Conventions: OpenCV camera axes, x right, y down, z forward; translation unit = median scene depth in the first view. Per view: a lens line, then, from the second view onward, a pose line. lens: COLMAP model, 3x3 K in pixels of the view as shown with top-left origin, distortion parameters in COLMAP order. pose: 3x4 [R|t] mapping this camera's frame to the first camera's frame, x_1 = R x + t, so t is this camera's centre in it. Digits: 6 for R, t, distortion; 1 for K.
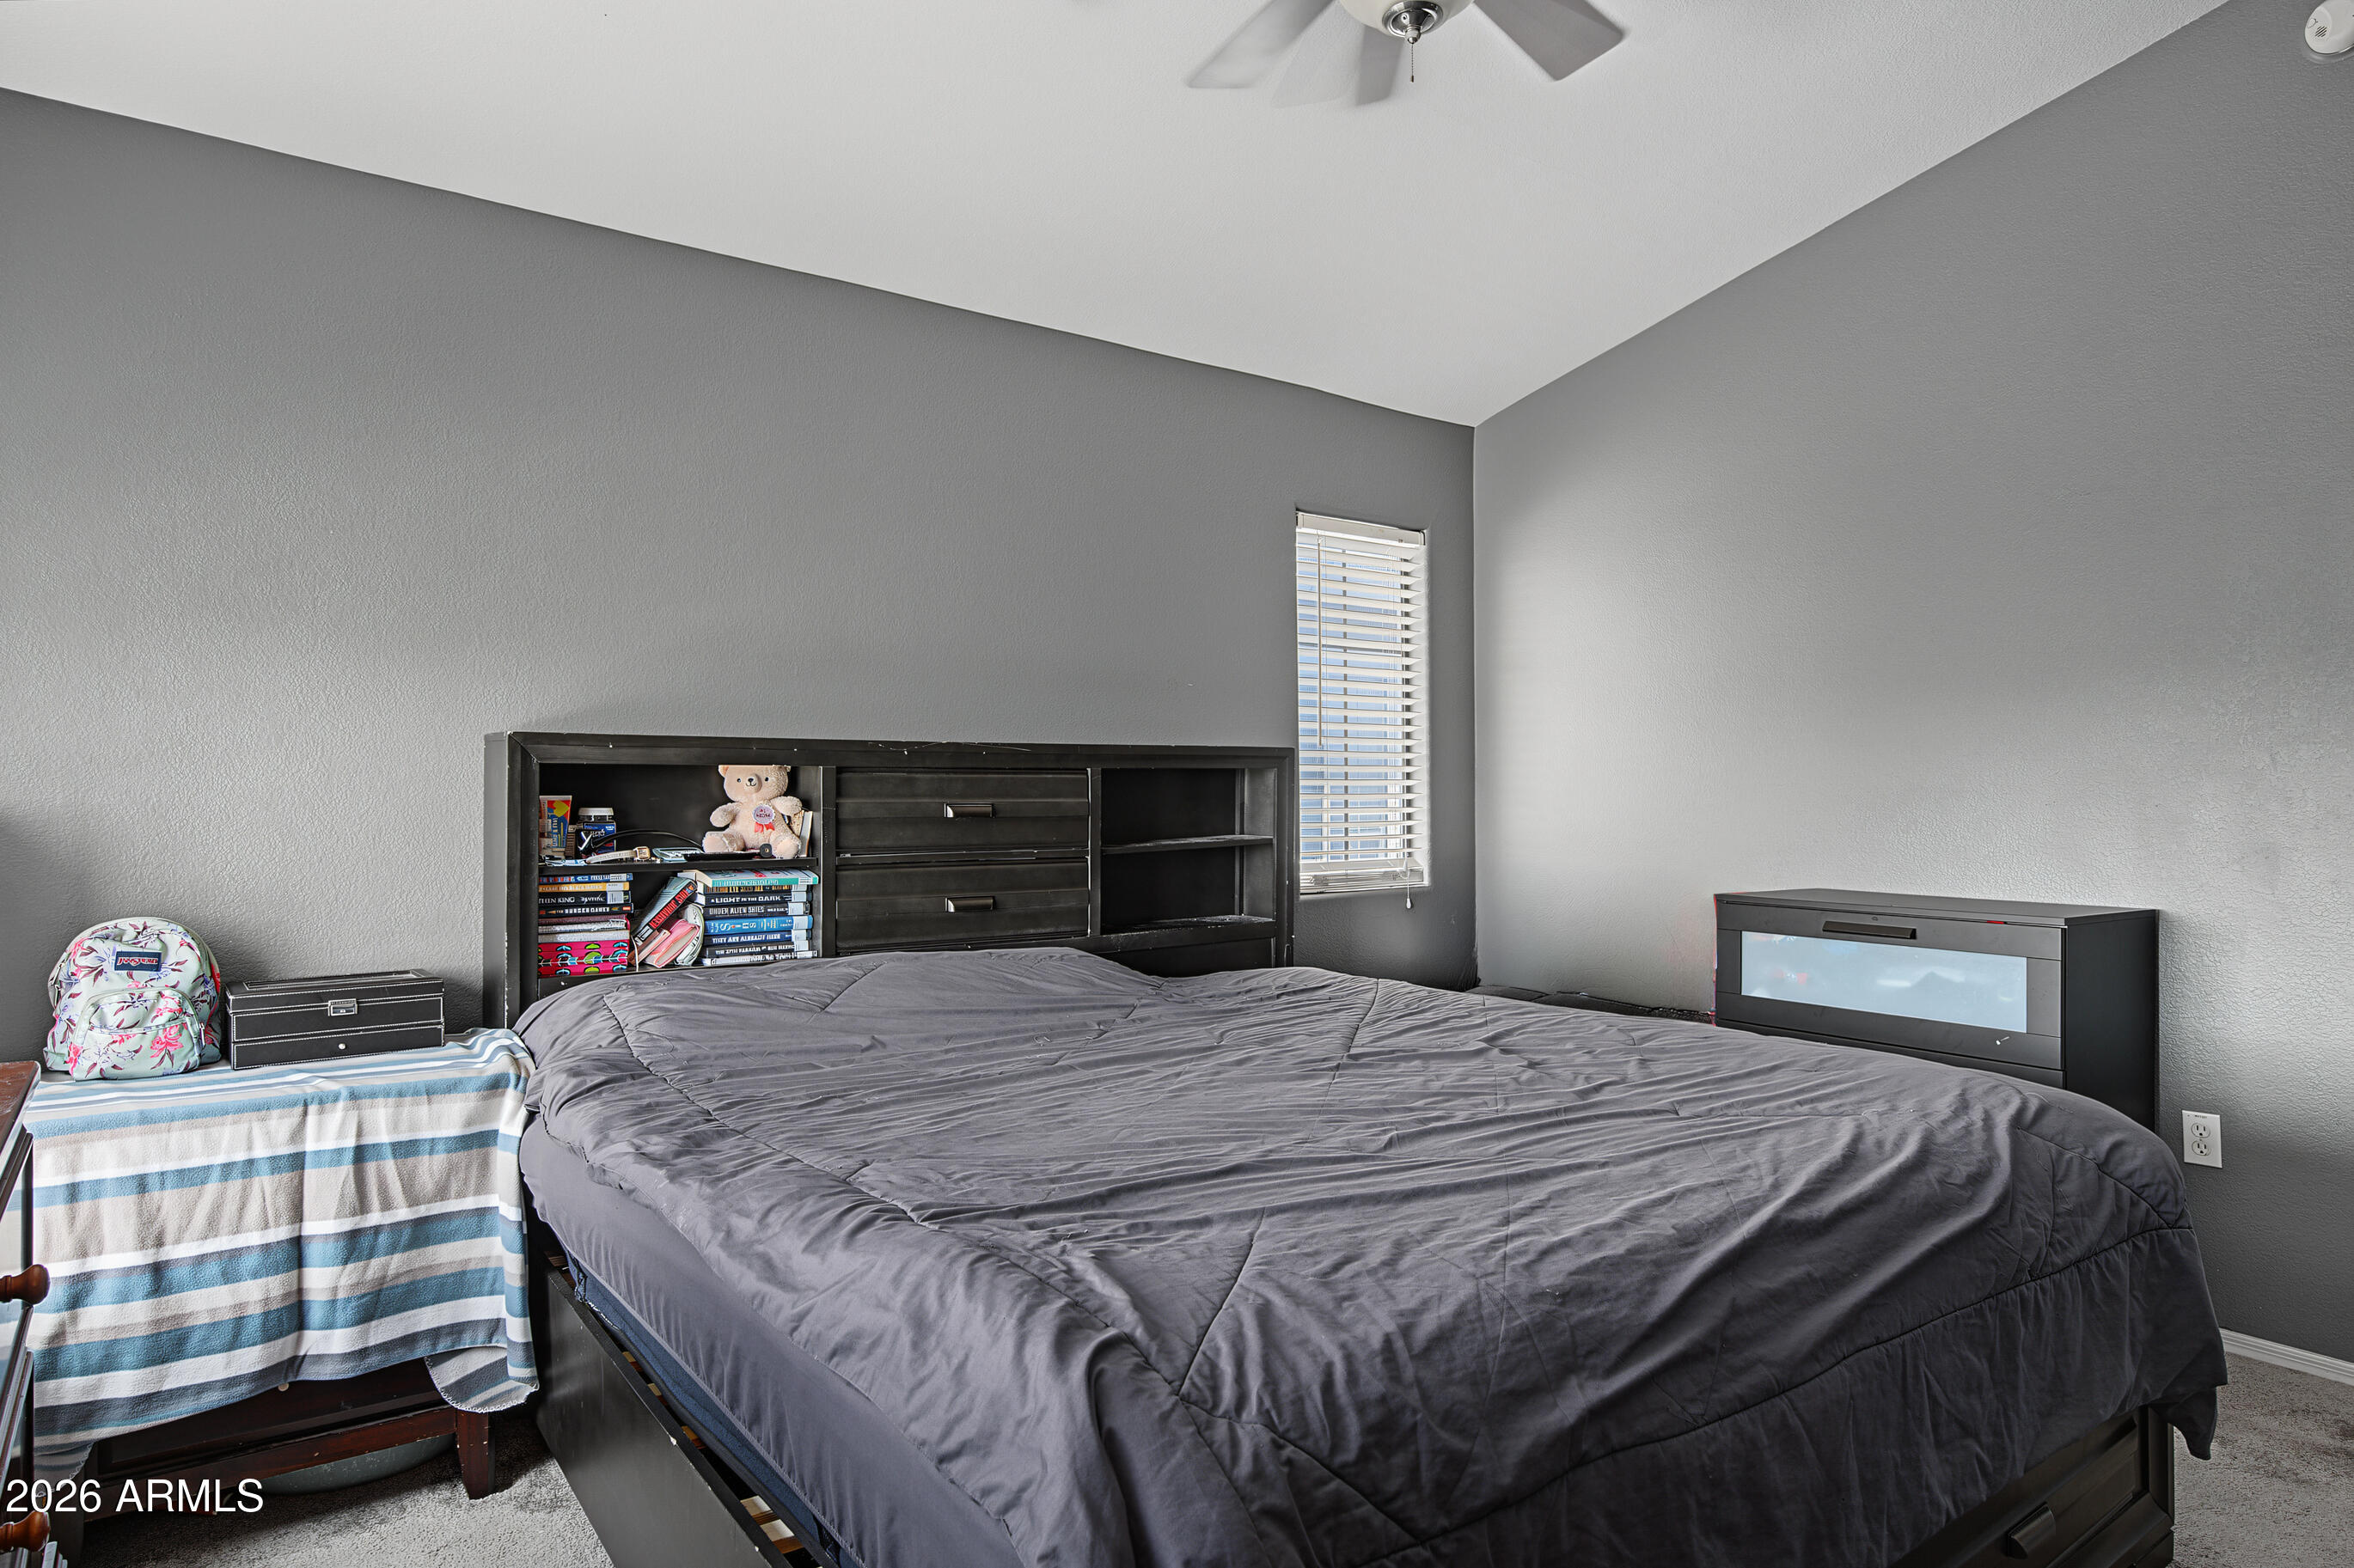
lens RADIAL K [[1384.2, 0, 1180.7], [0, 1384.2, 786.7], [0, 0, 1]] dist [0.002679, 0.000417]
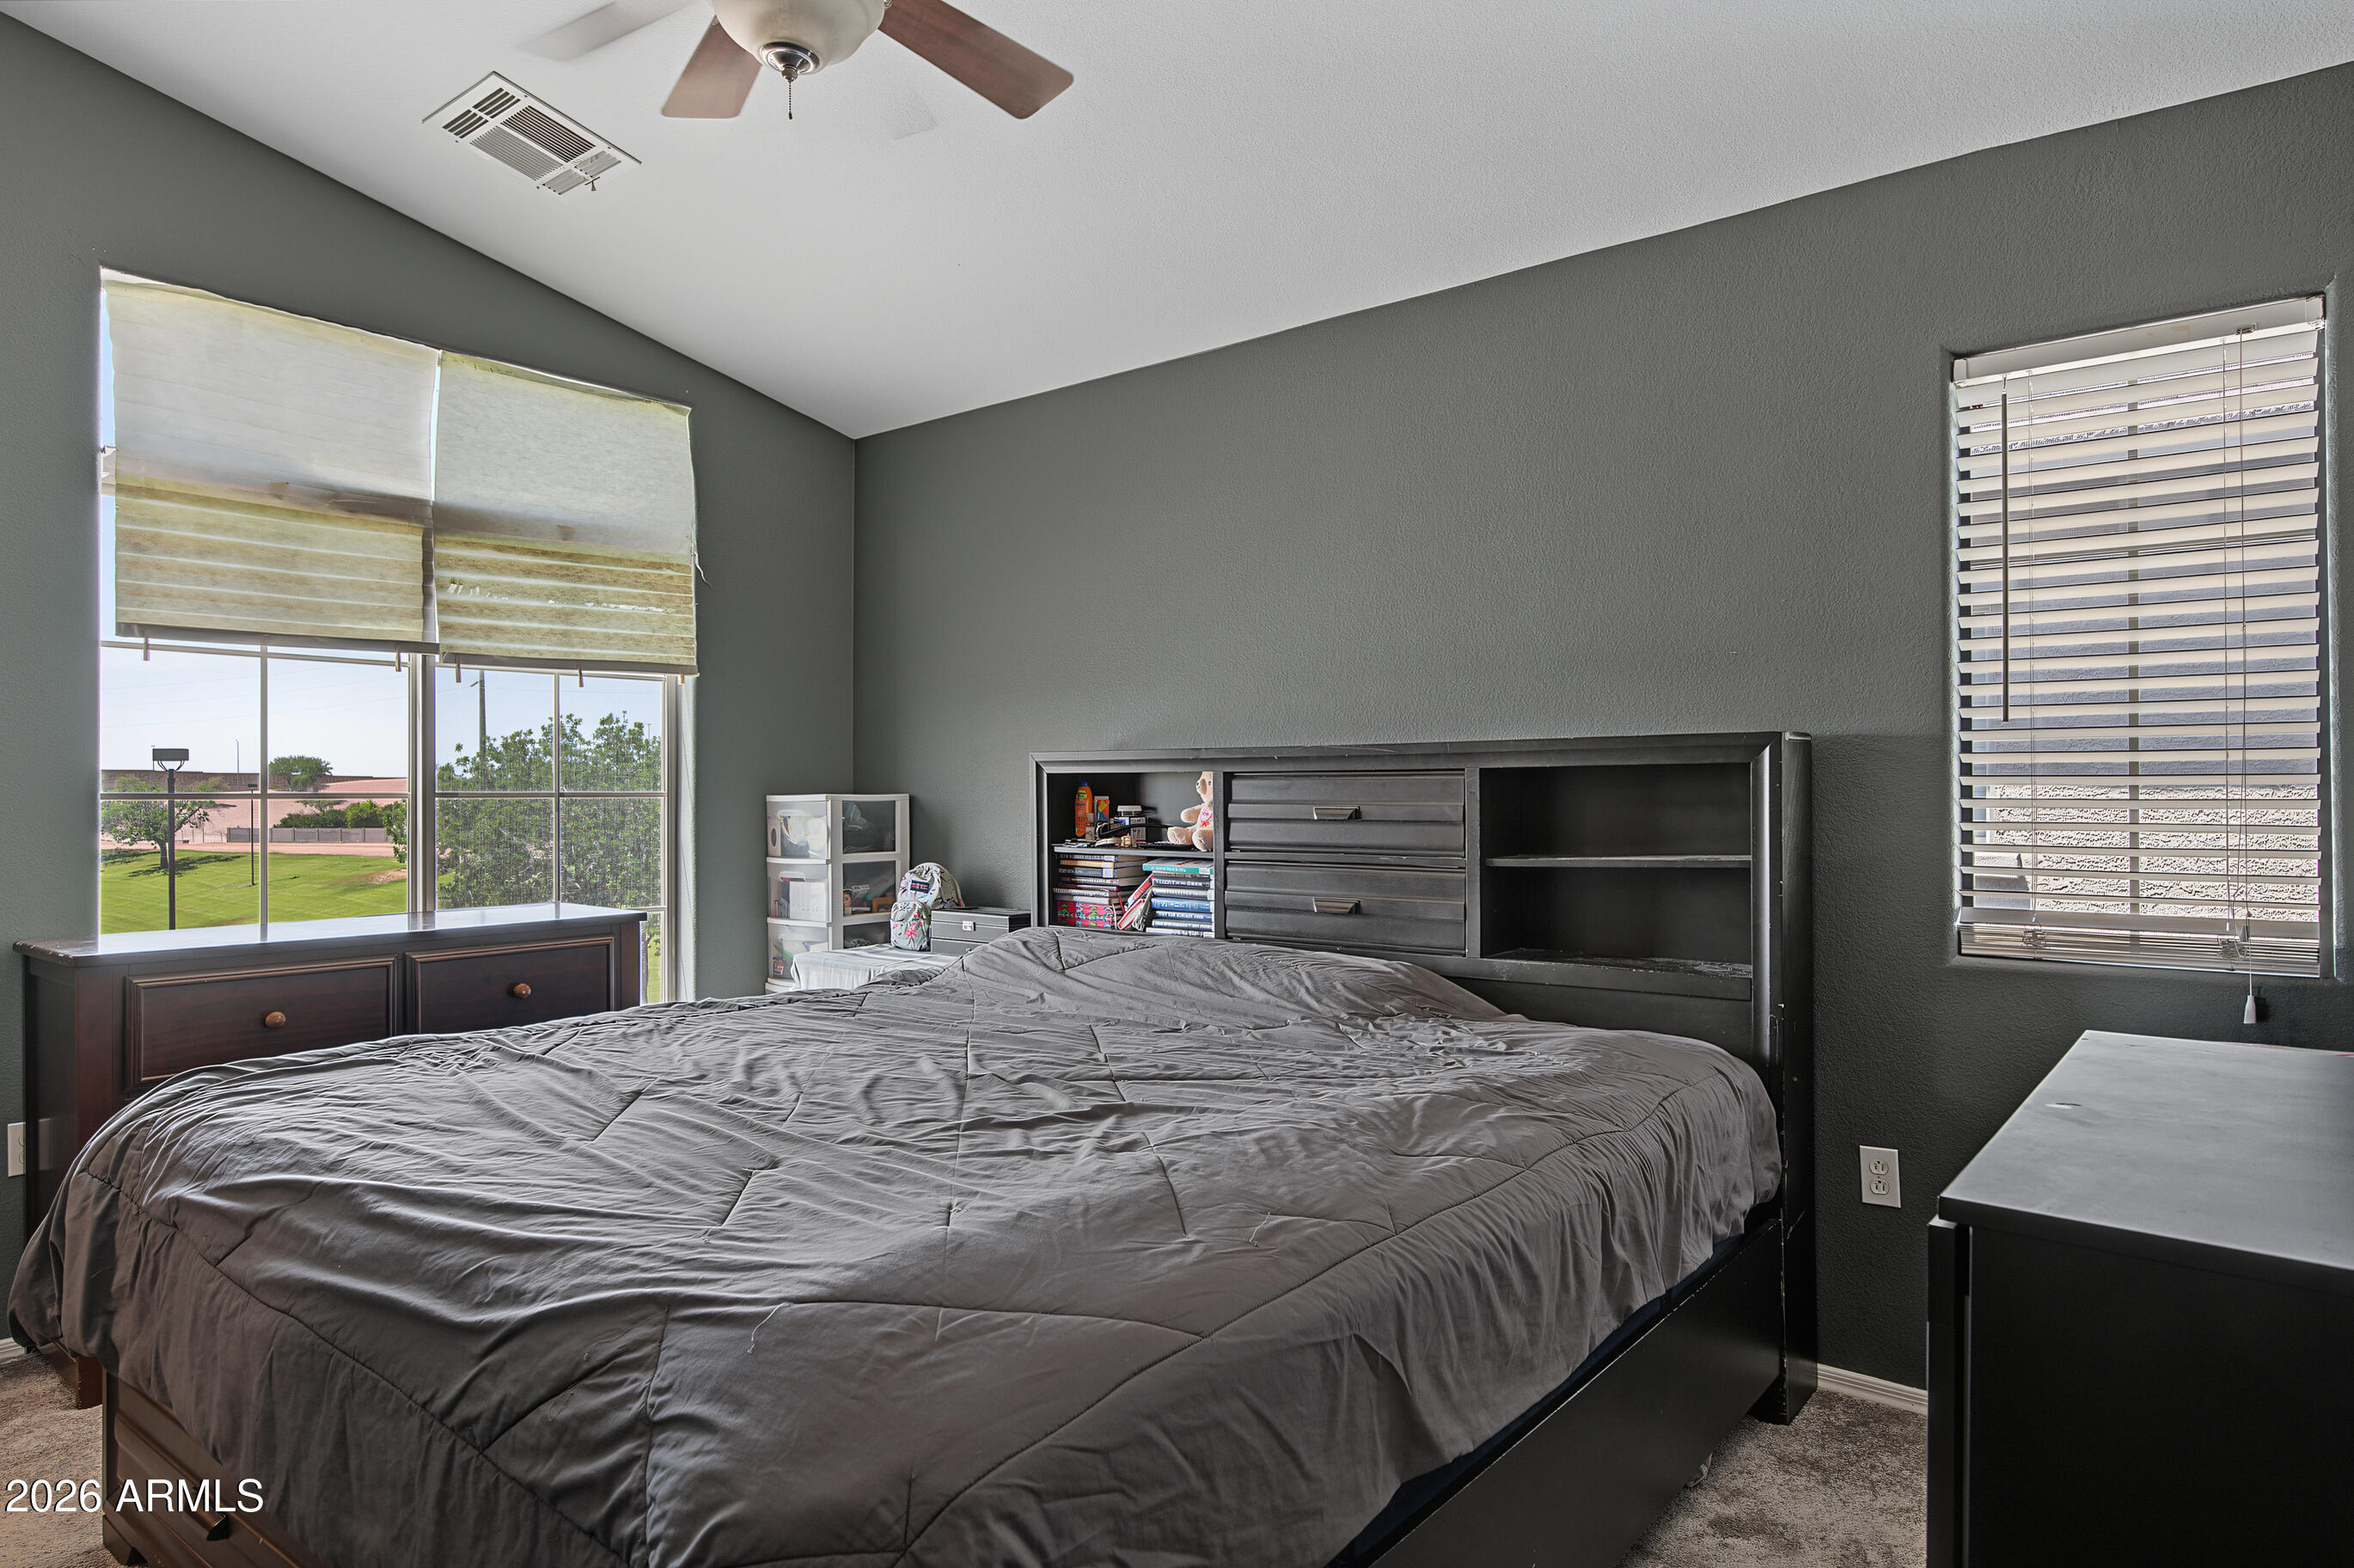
lens RADIAL K [[1384.2, 0, 1179.7], [0, 1384.2, 780.7], [0, 0, 1]] dist [0.002679, 0.000417]
pose [[0.253102, 0.000530, -0.967440, 0.842253], [0.008023, 0.999964, 0.002647, -0.011751], [0.967406, -0.008432, 0.253088, 0.675614]]
